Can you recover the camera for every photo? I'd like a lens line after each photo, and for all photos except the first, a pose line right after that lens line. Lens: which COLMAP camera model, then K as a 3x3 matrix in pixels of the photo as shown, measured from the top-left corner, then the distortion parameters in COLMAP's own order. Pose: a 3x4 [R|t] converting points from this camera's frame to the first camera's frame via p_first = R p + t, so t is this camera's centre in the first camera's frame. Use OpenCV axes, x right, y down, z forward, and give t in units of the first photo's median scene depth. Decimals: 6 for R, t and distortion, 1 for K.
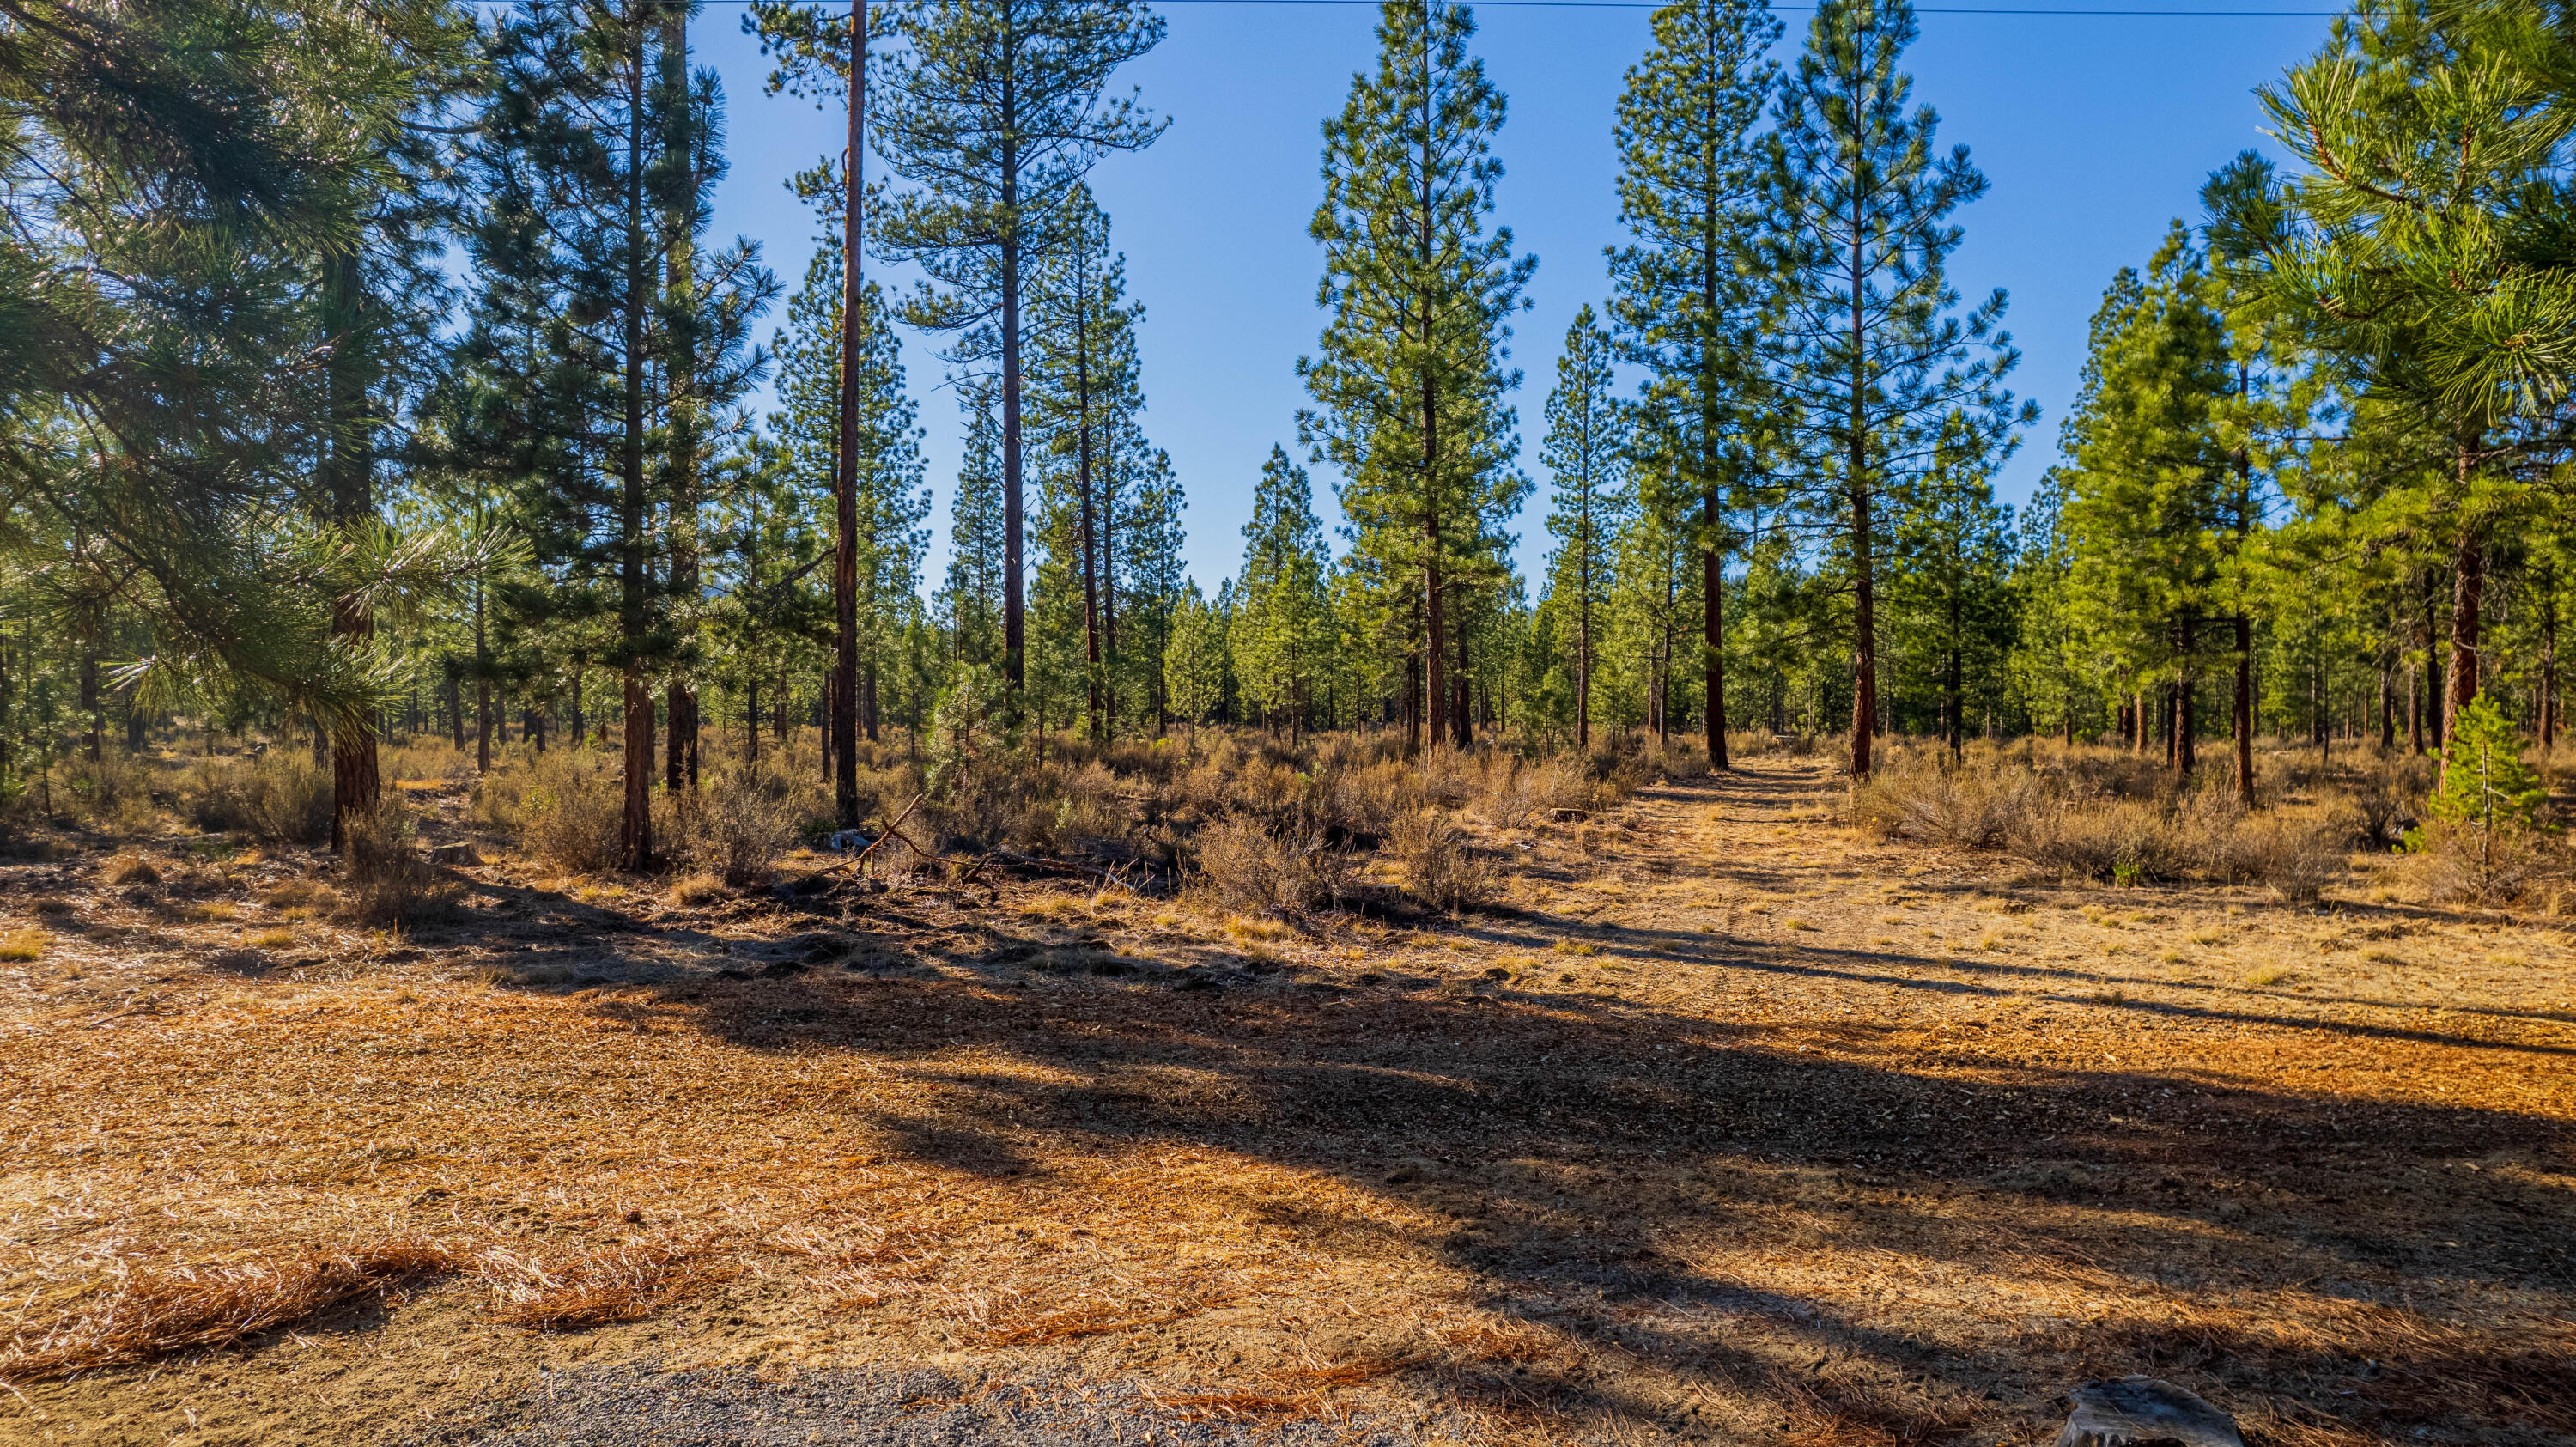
lens RADIAL K [[1659.1, 0, 1288.0], [0, 1659.1, 723.5], [0, 0, 1]] dist [-0.002091, -0.000389]
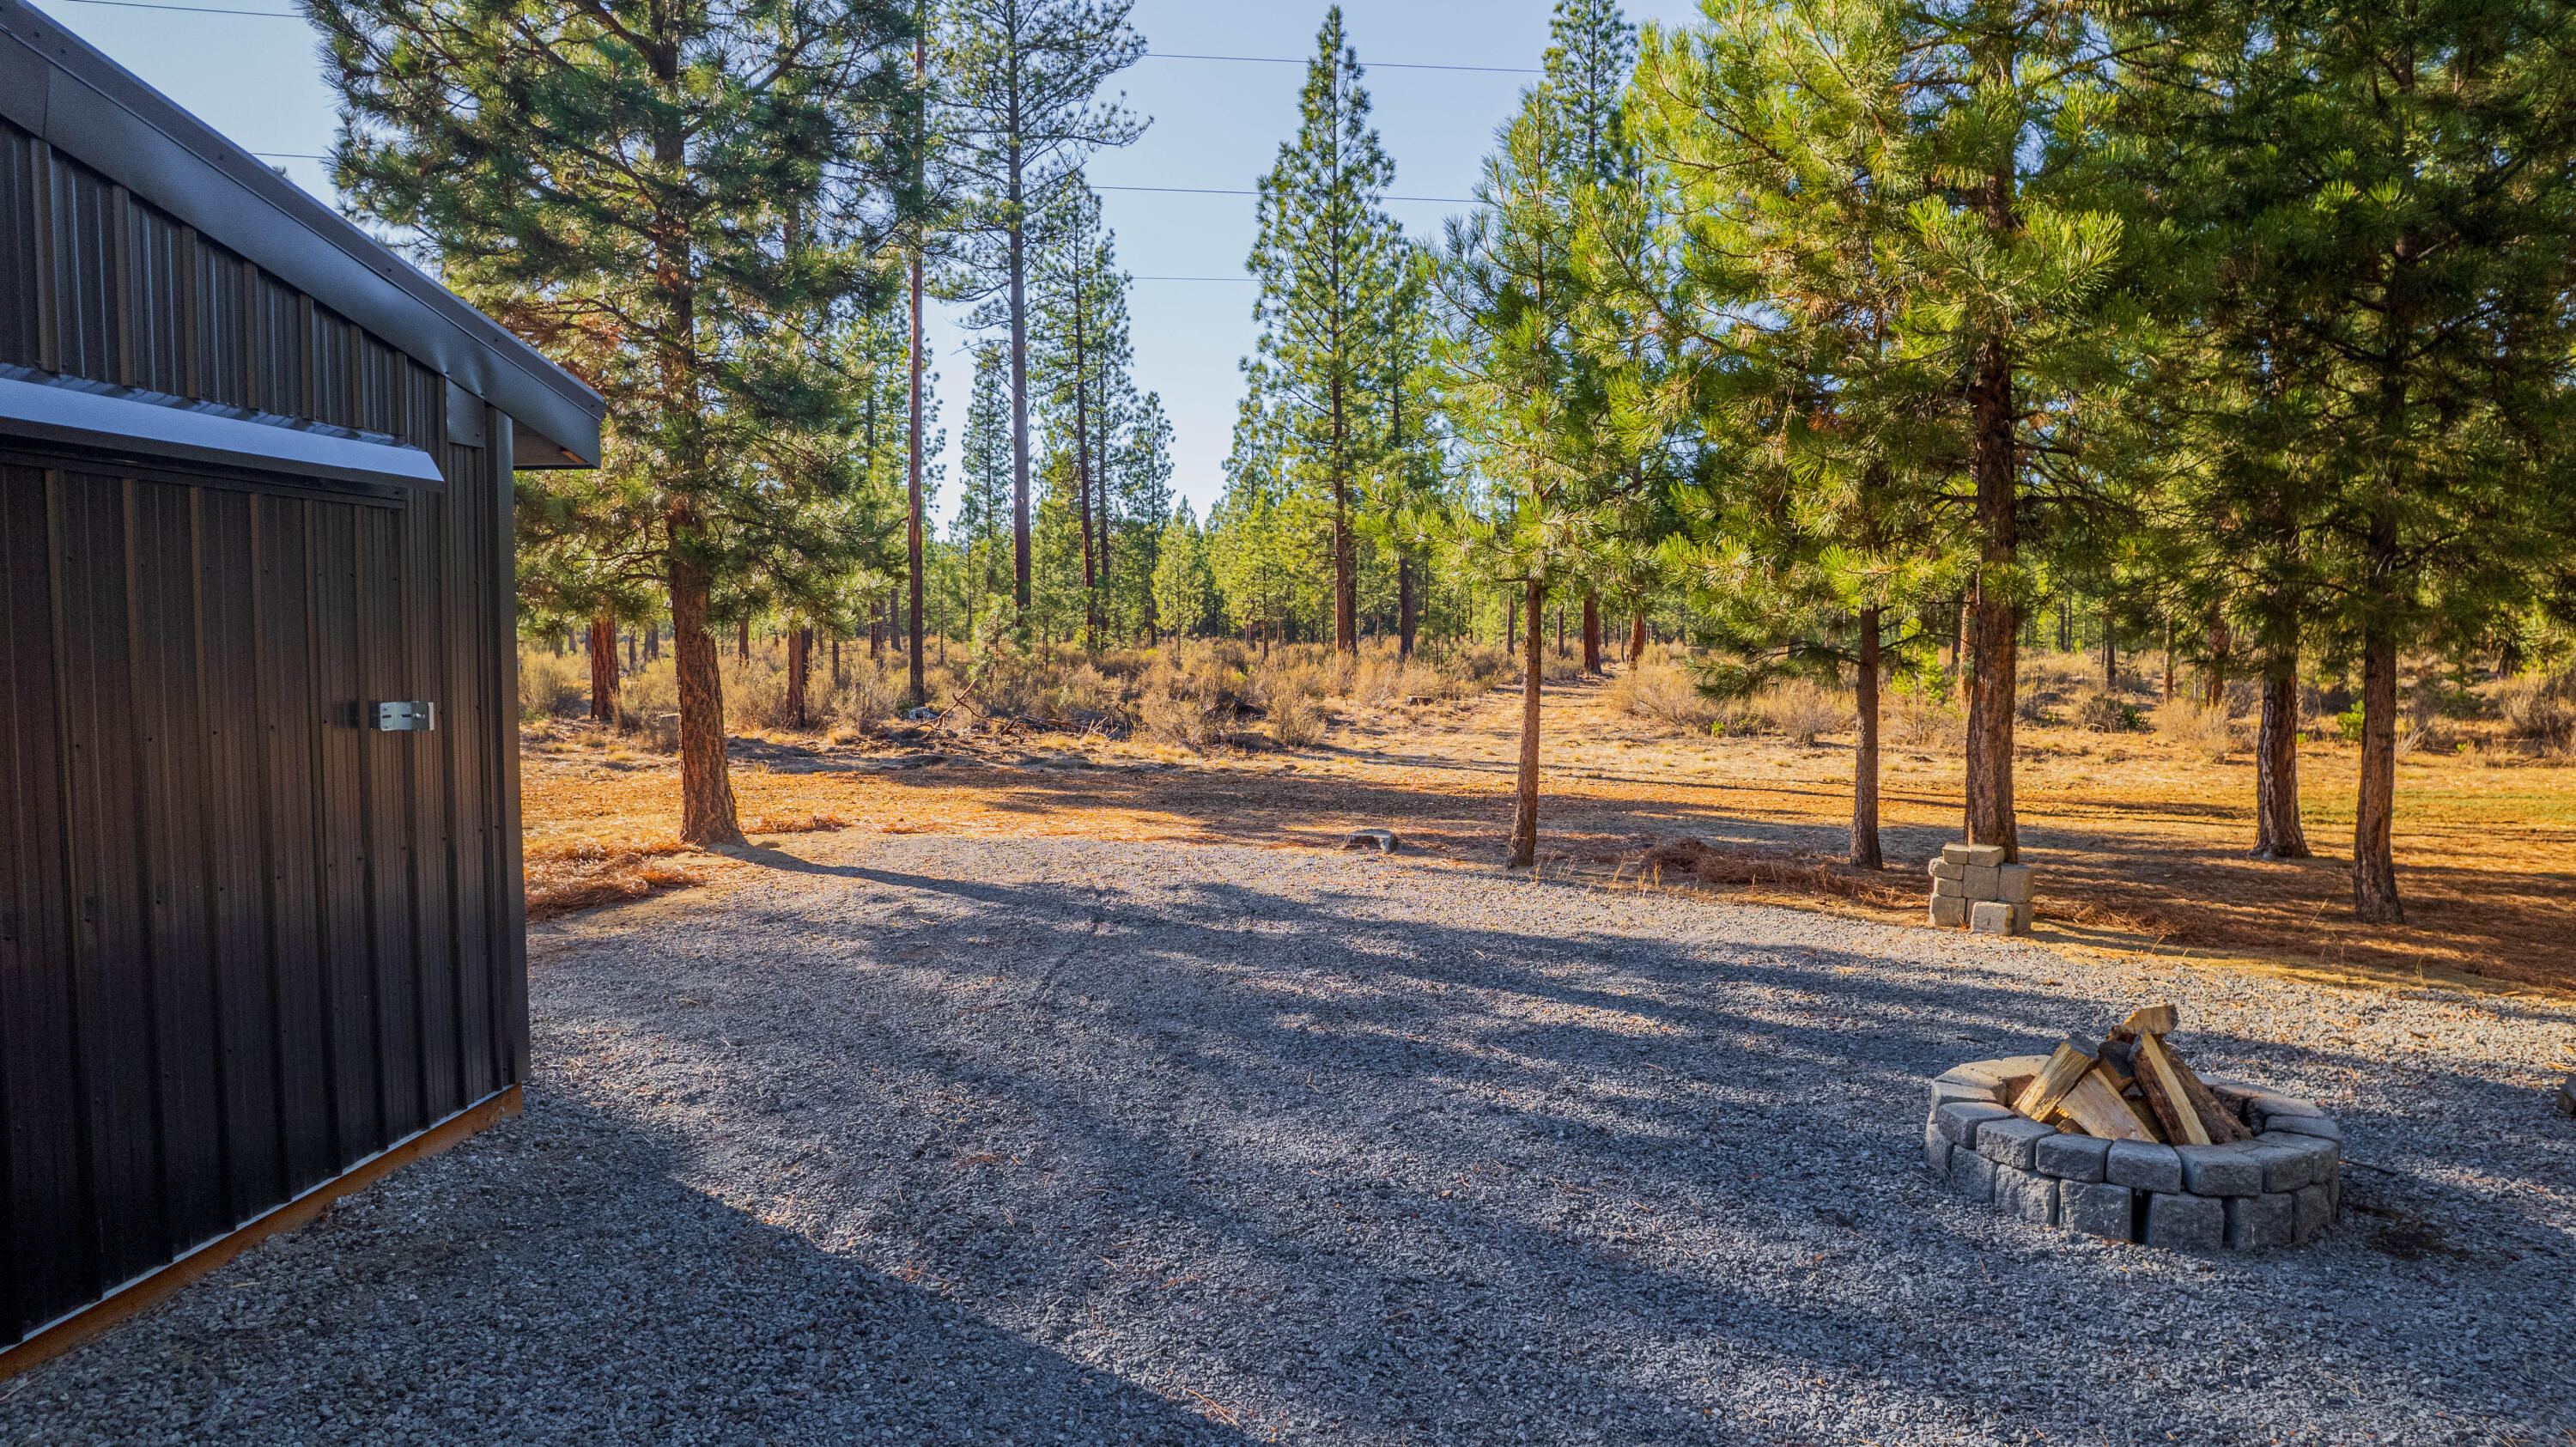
lens RADIAL K [[1659.1, 0, 1288.0], [0, 1659.1, 723.5], [0, 0, 1]] dist [-0.002091, -0.000389]
pose [[0.999999, -0.000469, -0.001517, 0.028068], [0.000547, 0.998633, 0.052260, 0.000256], [0.001491, -0.052261, 0.998632, -0.200350]]
